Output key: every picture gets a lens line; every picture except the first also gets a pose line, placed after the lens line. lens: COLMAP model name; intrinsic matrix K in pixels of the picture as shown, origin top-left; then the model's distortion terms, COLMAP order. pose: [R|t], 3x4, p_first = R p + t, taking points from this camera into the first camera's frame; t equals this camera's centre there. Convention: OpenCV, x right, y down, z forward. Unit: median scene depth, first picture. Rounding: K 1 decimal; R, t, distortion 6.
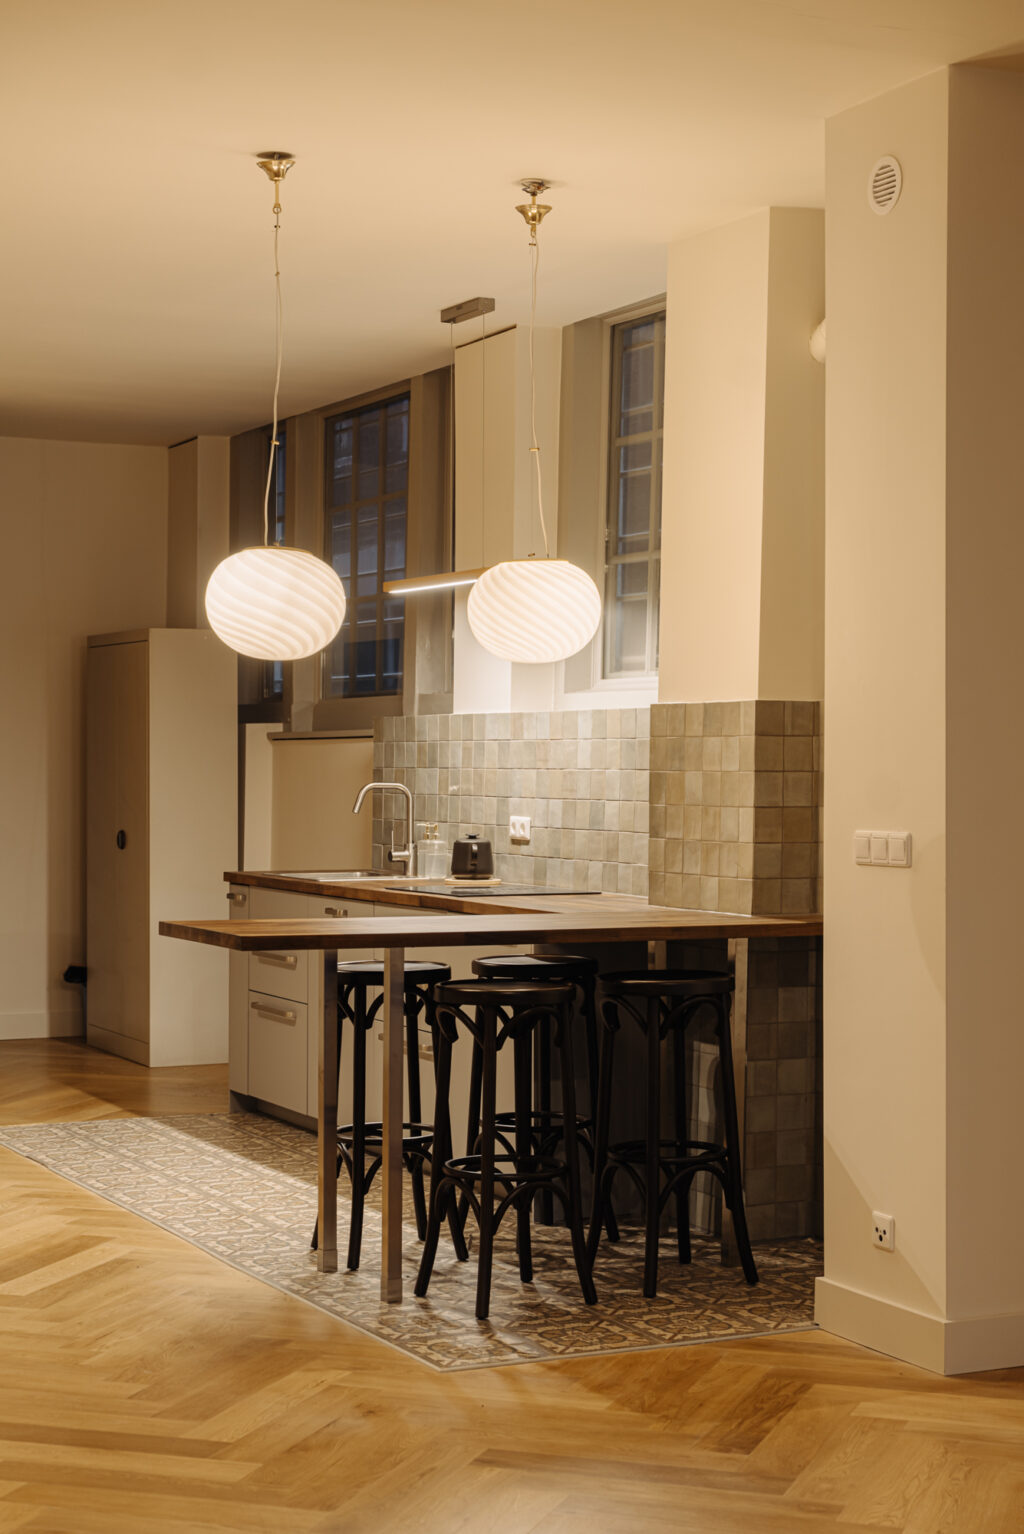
lens RADIAL K [[2558.1, 0, 514.7], [0, 2558.1, 778.4], [0, 0, 1]] dist [0.115147, 0.000000]
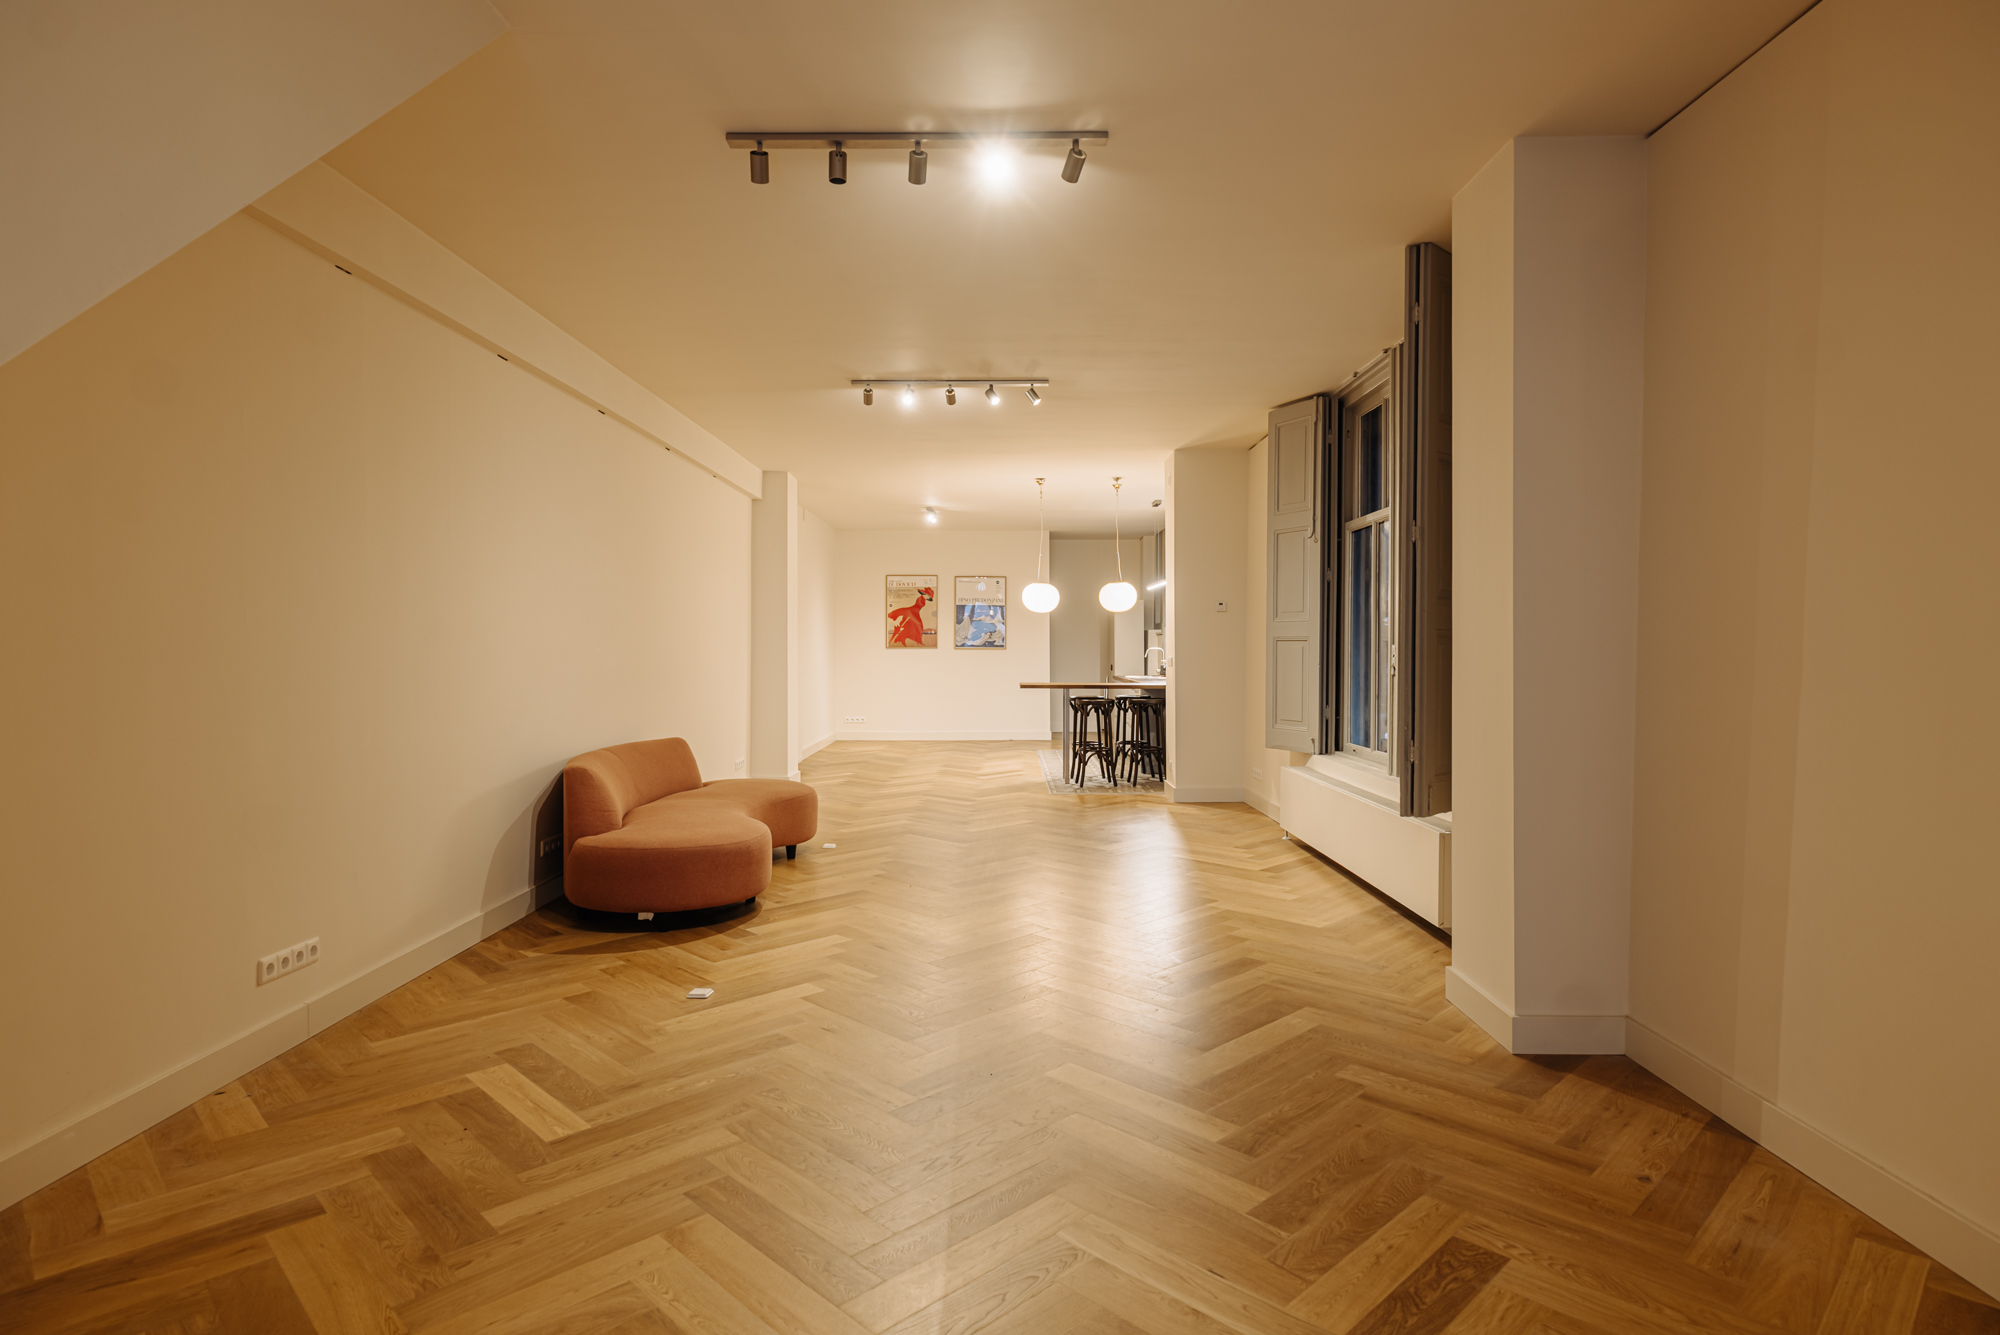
lens RADIAL K [[1021.0, 0, 998.5], [0, 1021.0, 657.0], [0, 0, 1]] dist [0.003900, 0.000951]
pose [[0.909590, -0.005773, -0.415467, 0.427923], [0.006373, 0.999980, 0.000058, 0.016299], [0.415458, -0.002701, 0.909608, -0.348160]]
